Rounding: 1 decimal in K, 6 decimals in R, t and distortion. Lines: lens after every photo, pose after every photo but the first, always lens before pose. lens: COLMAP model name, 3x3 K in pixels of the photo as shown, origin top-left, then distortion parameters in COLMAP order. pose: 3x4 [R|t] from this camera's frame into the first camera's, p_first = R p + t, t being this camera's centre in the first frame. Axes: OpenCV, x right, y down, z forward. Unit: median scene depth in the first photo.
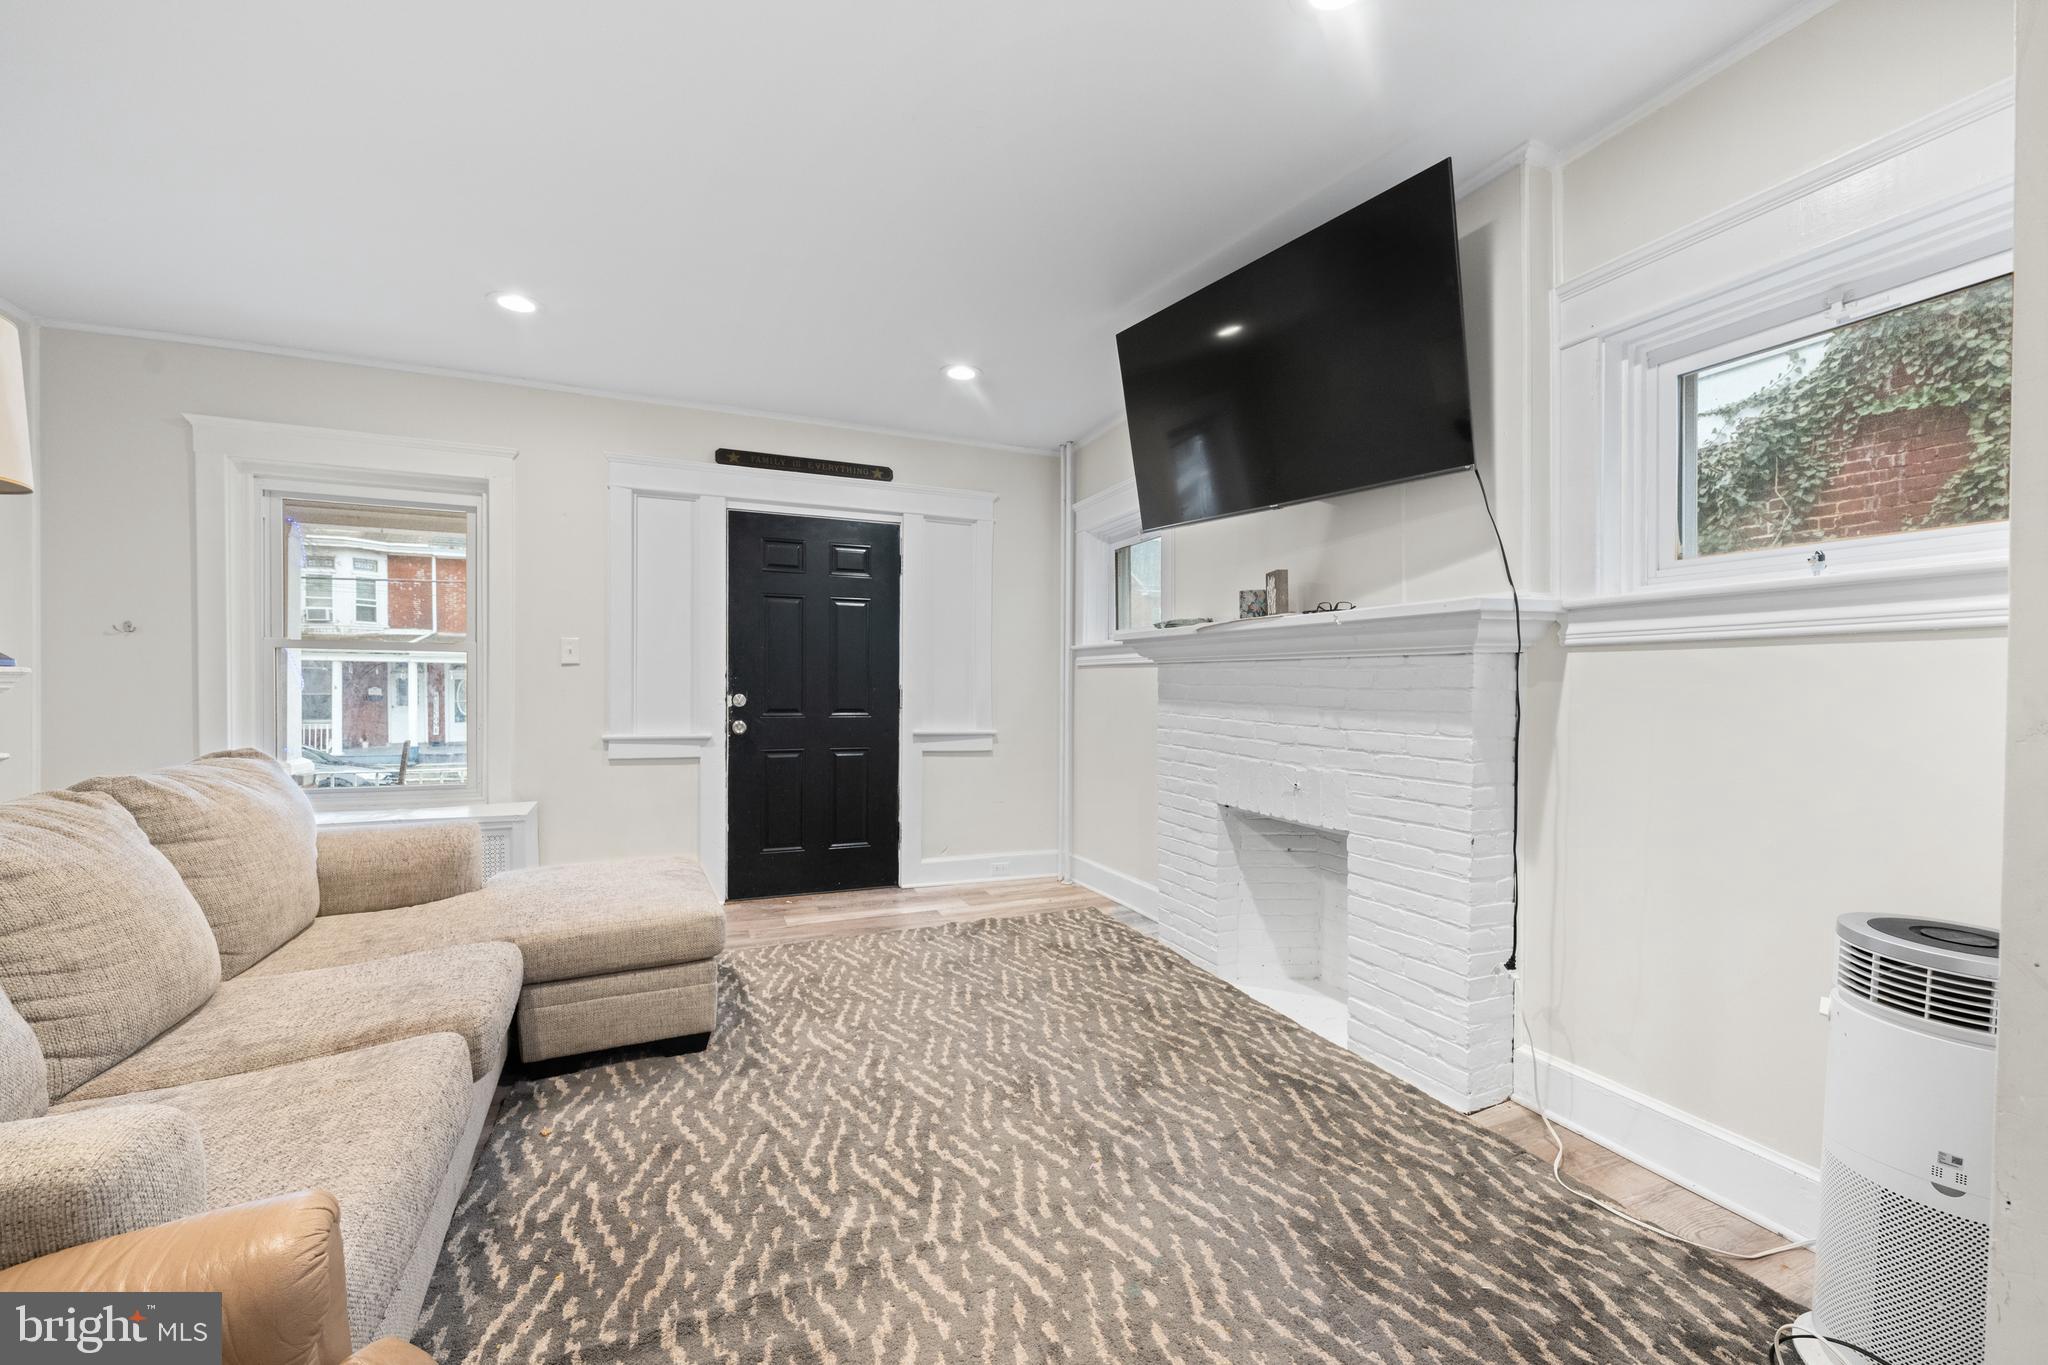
lens RADIAL K [[817.7, 0, 1018.8], [0, 817.7, 692.5], [0, 0, 1]] dist [0.000961, -0.000706]
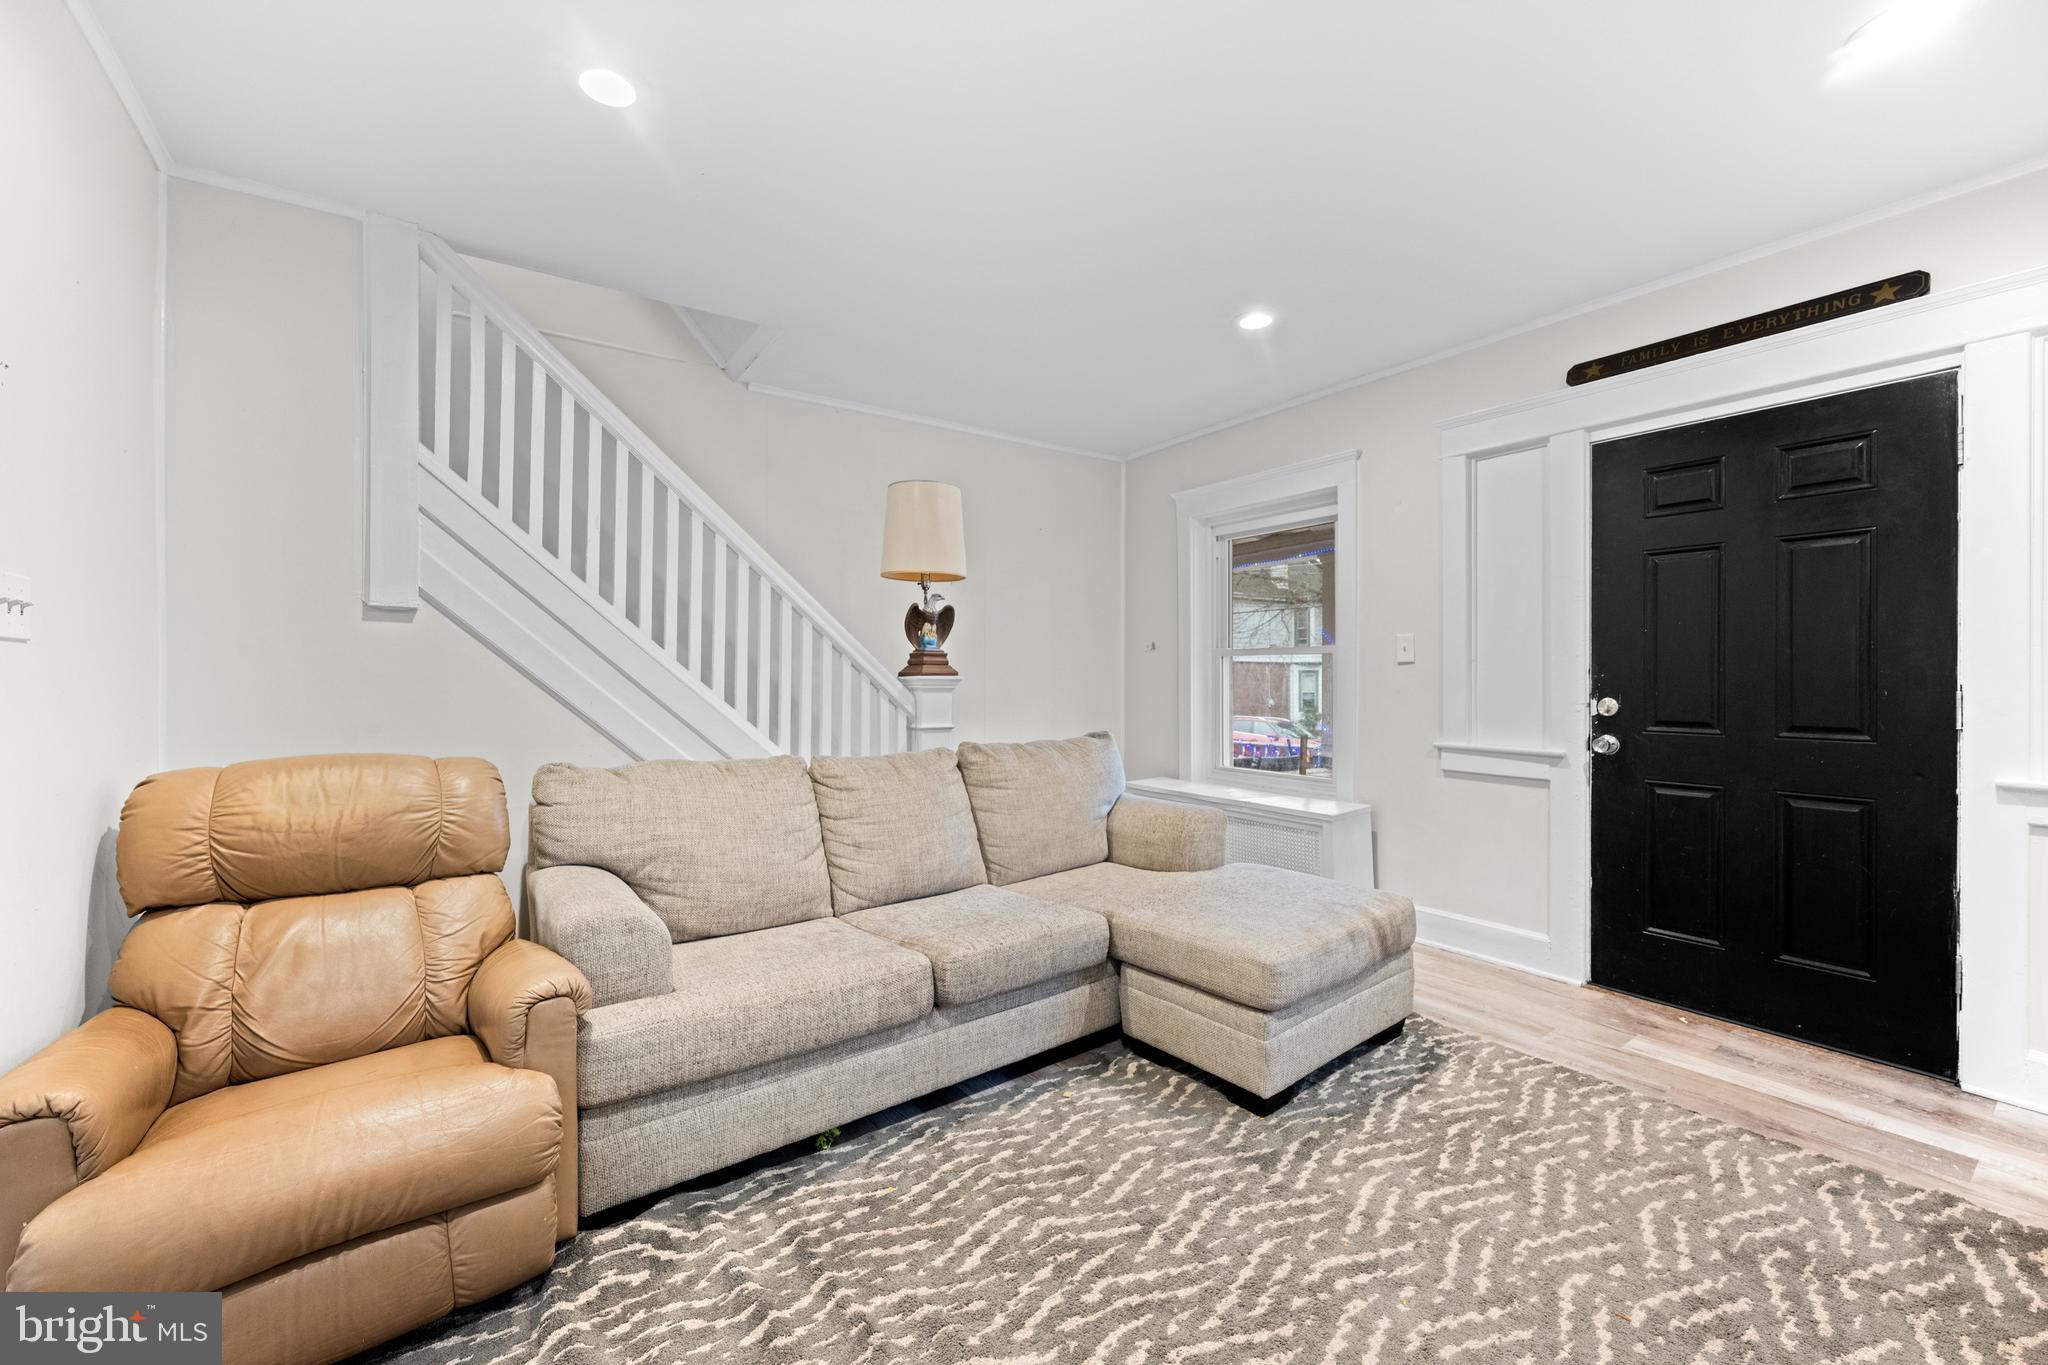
lens RADIAL K [[817.7, 0, 1028.9], [0, 817.7, 676.9], [0, 0, 1]] dist [0.000961, -0.000706]
pose [[0.214038, -0.007032, -0.976800, 0.376801], [-0.005553, 0.999949, -0.008416, -0.011745], [0.976810, 0.007226, 0.213988, 0.545217]]
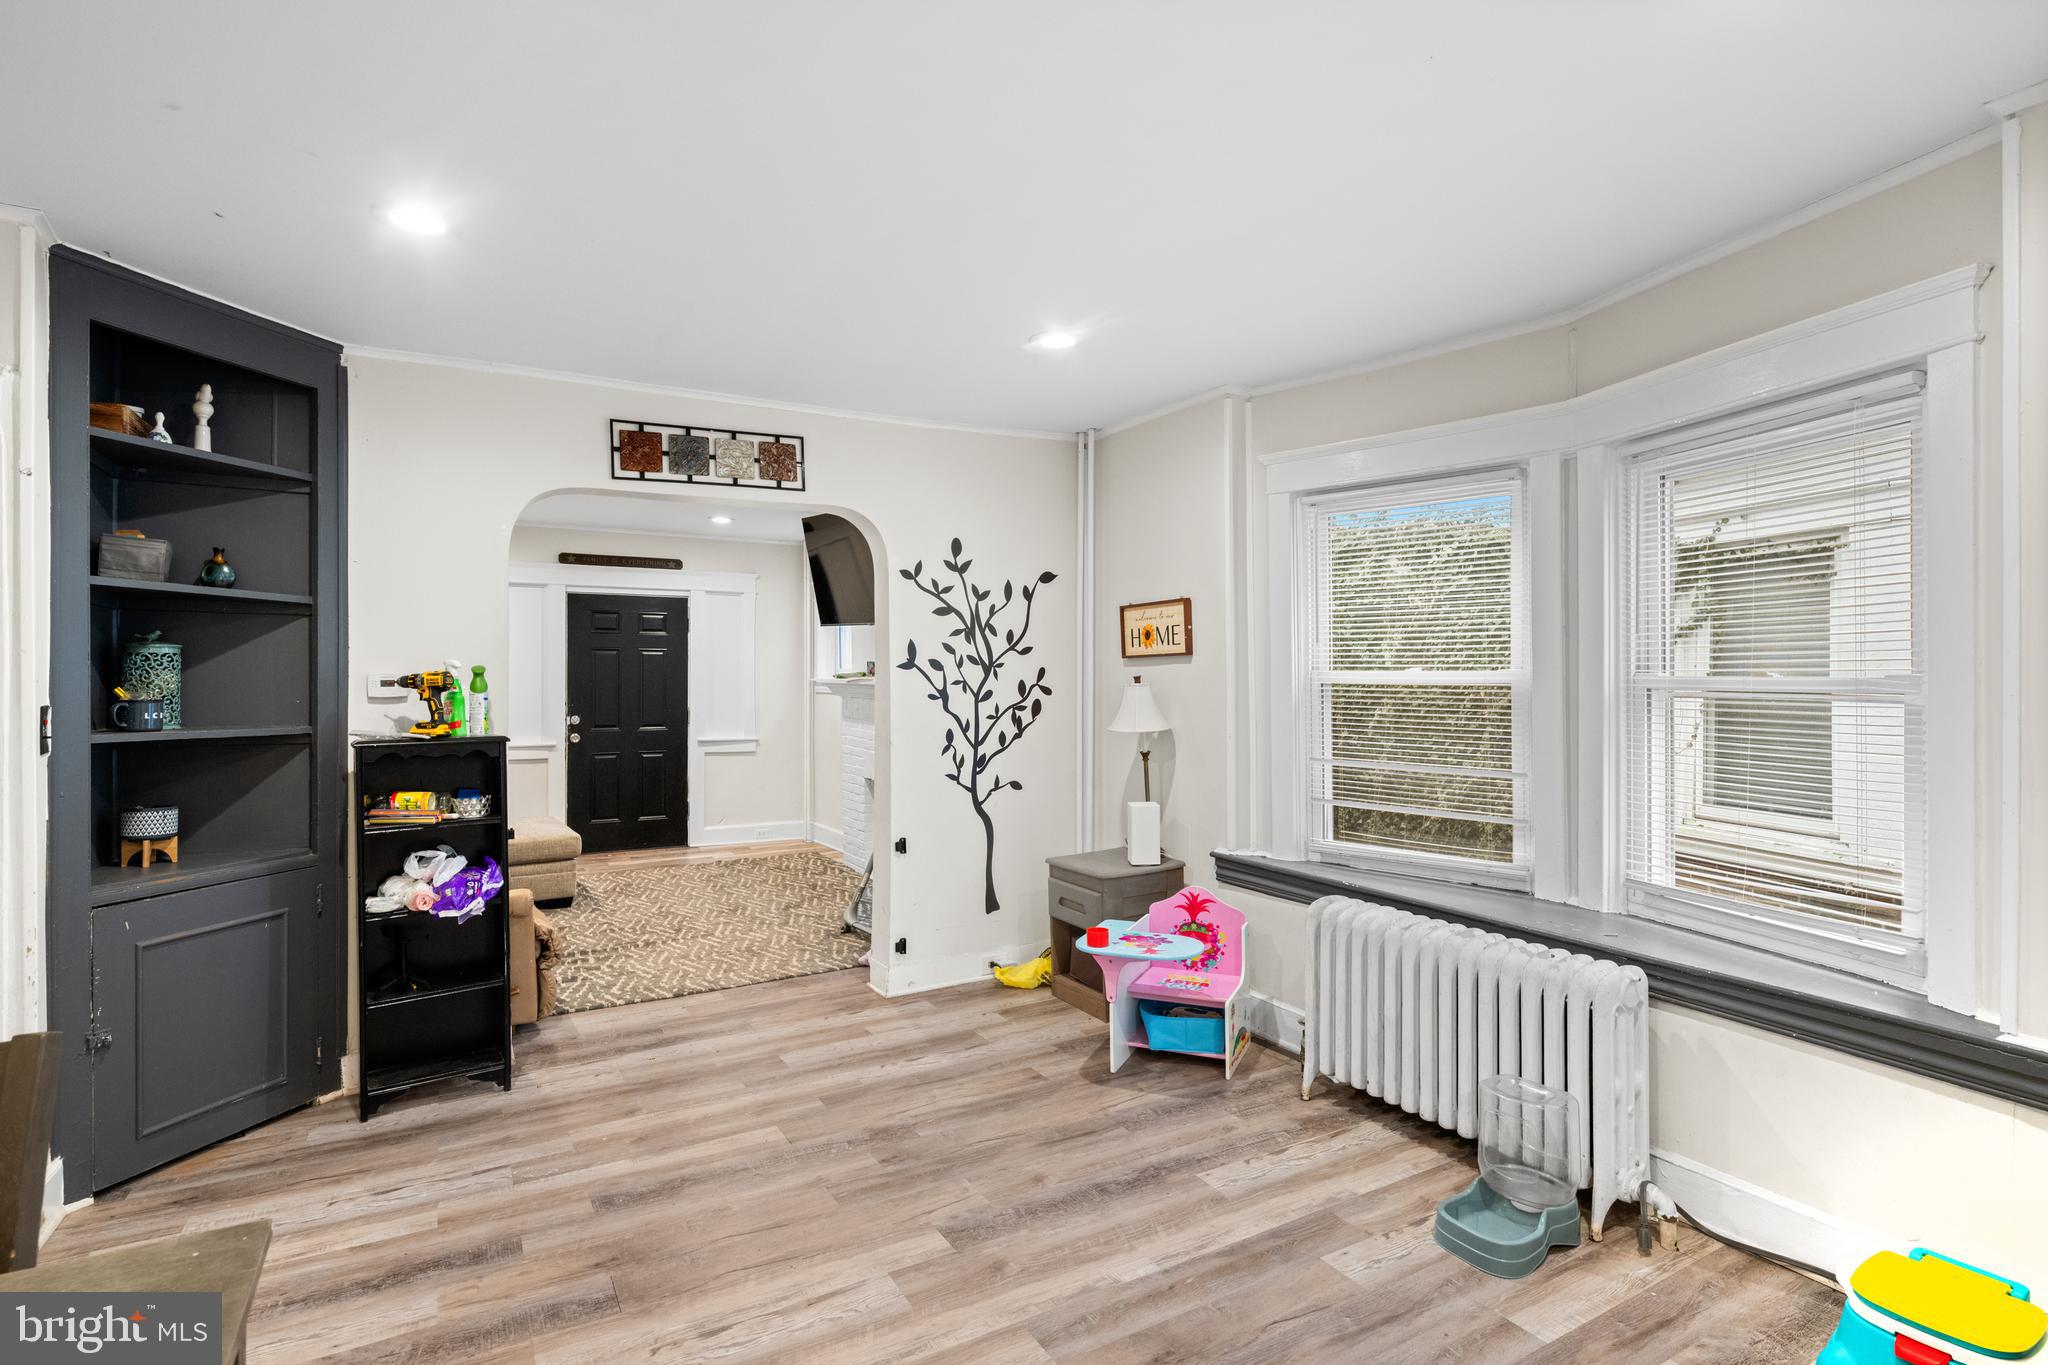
lens RADIAL K [[1012.5, 0, 1037.3], [0, 1012.5, 677.8], [0, 0, 1]] dist [0.001682, 0.001112]
pose [[0.989644, -0.005035, 0.143457, 0.350125], [0.005841, 0.999969, -0.005198, -0.081433], [-0.143426, 0.005982, 0.989643, -1.455774]]
